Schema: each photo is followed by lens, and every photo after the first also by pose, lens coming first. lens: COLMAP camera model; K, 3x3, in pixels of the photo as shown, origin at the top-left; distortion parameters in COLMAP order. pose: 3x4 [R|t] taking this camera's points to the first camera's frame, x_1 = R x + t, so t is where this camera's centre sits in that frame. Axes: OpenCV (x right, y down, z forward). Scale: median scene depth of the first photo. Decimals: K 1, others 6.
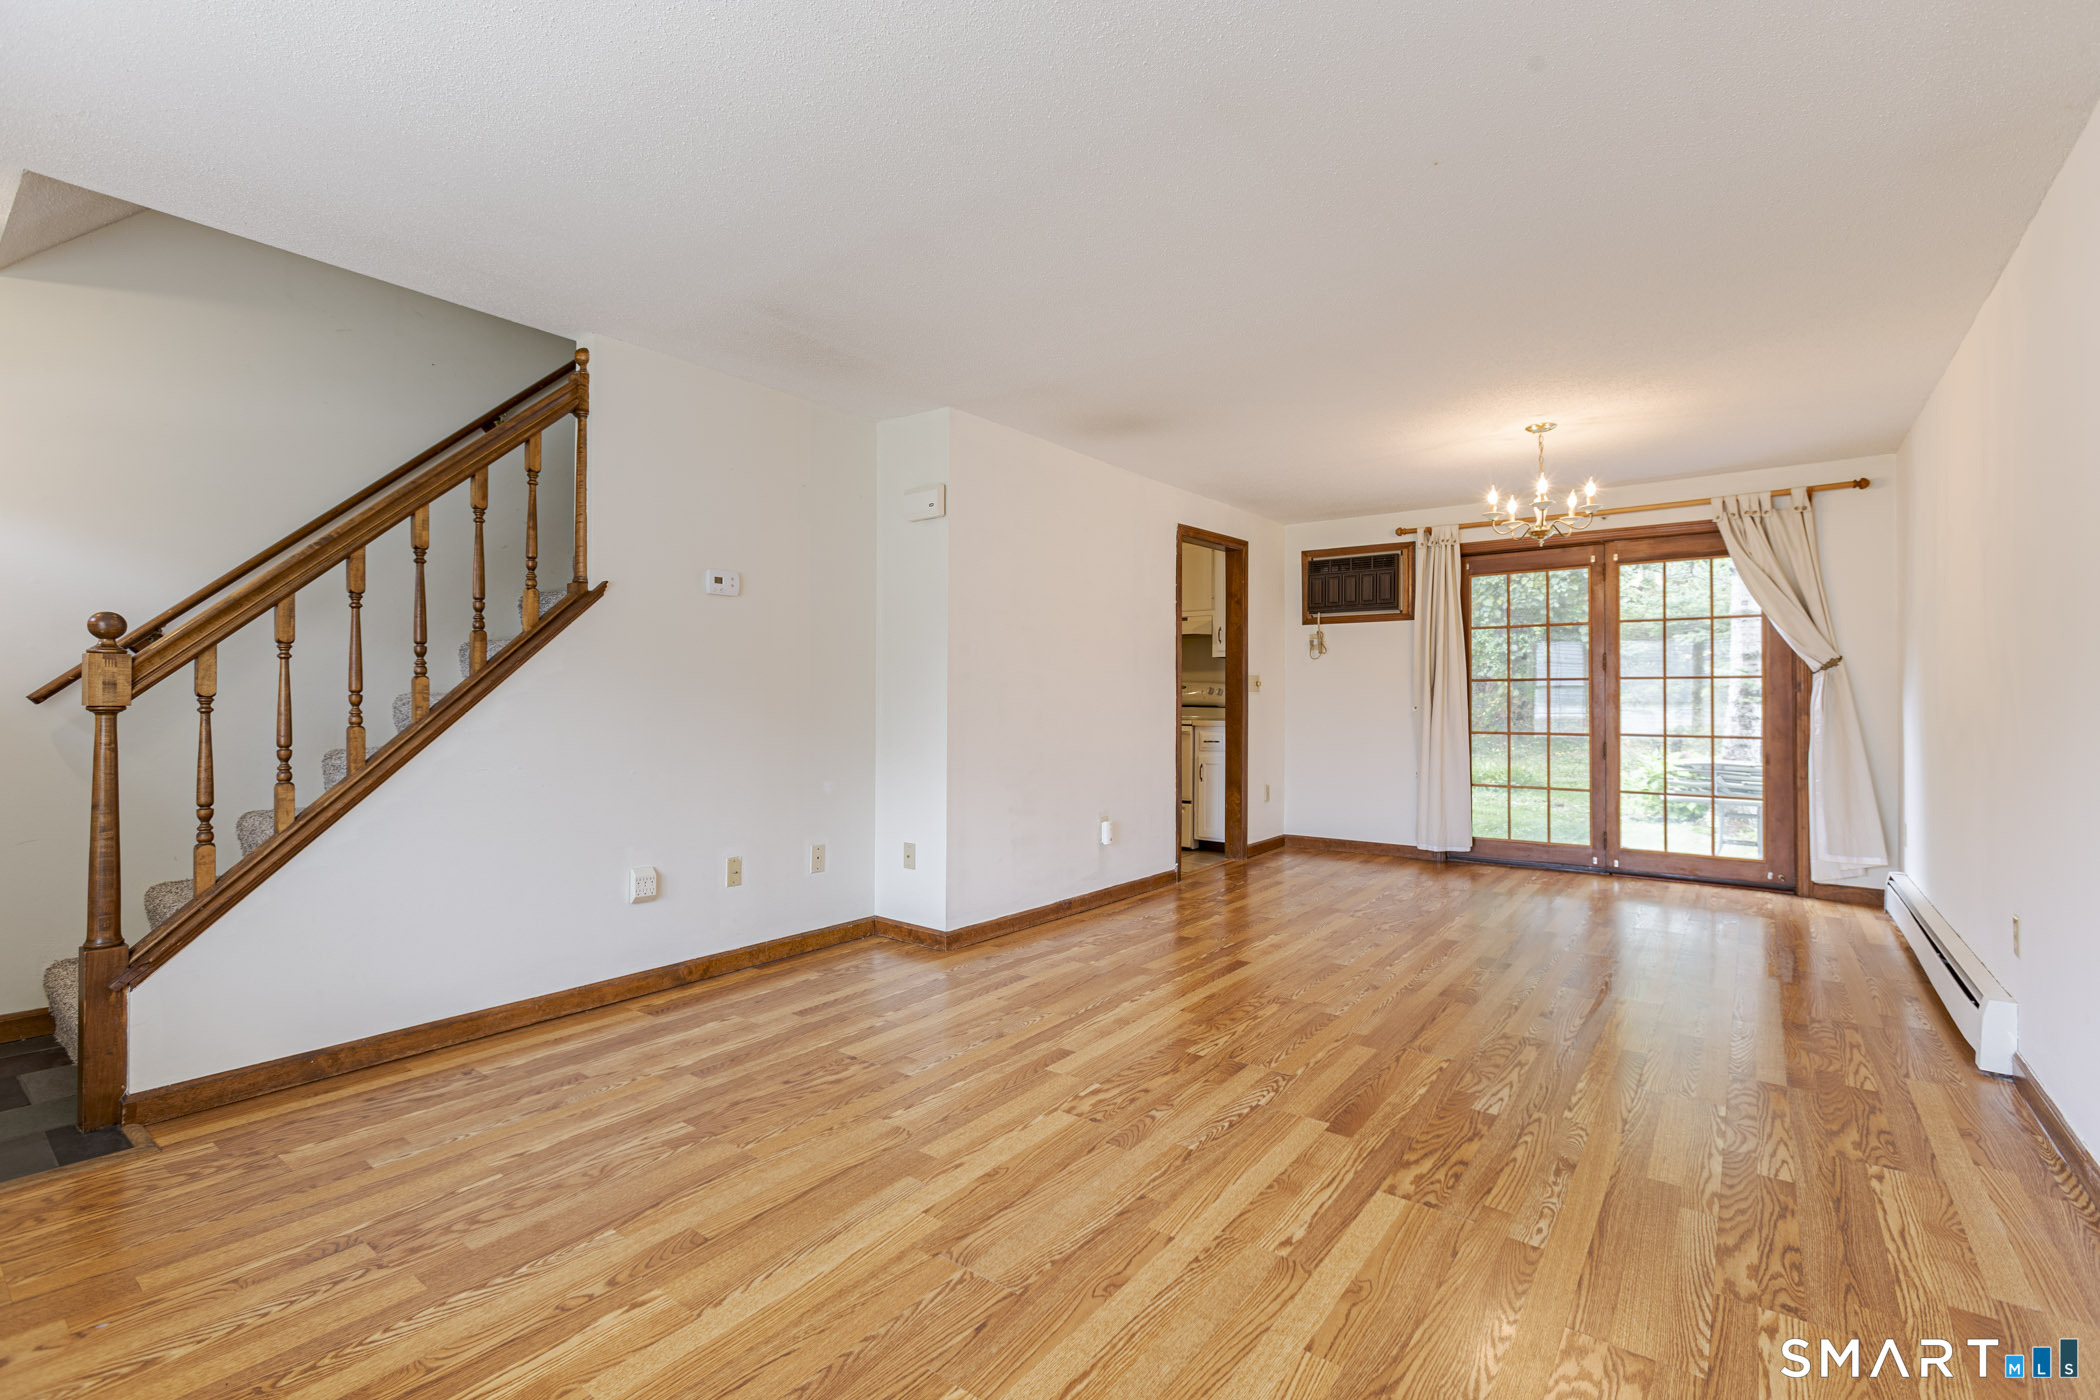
lens RADIAL K [[1005.6, 0, 1064.2], [0, 1005.6, 697.3], [0, 0, 1]] dist [-0.017140, 0.008163]
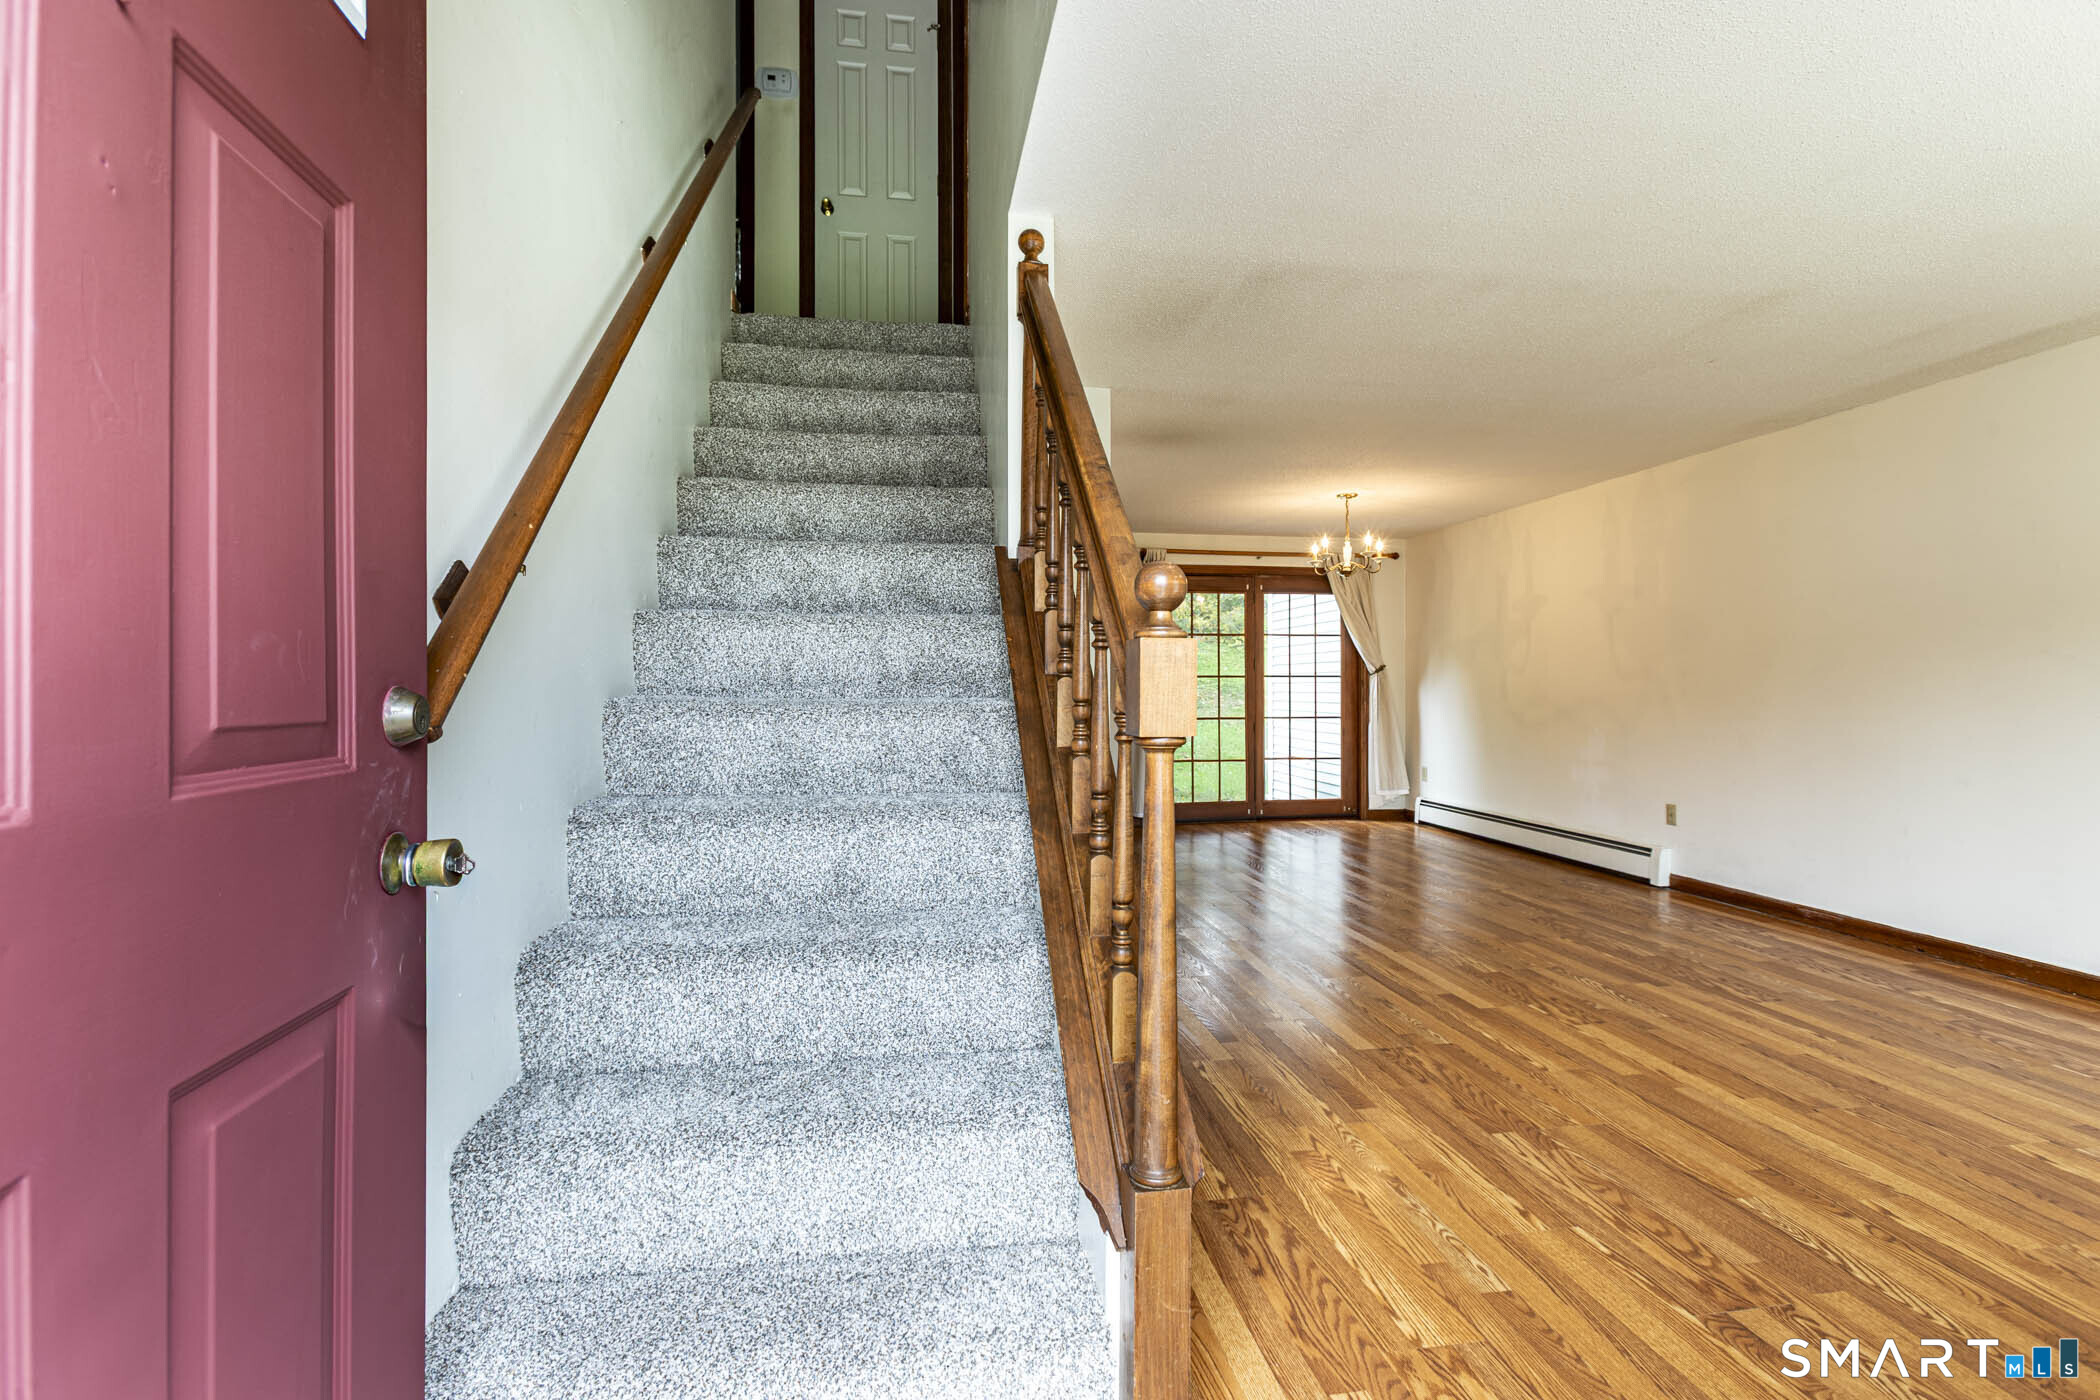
lens RADIAL K [[1005.6, 0, 1012.2], [0, 1005.6, 679.0], [0, 0, 1]] dist [-0.017140, 0.008163]
pose [[0.664877, 0.005781, 0.746930, -0.865534], [-0.002250, 0.999981, -0.005737, -0.007423], [-0.746949, 0.002134, 0.664878, 0.425675]]
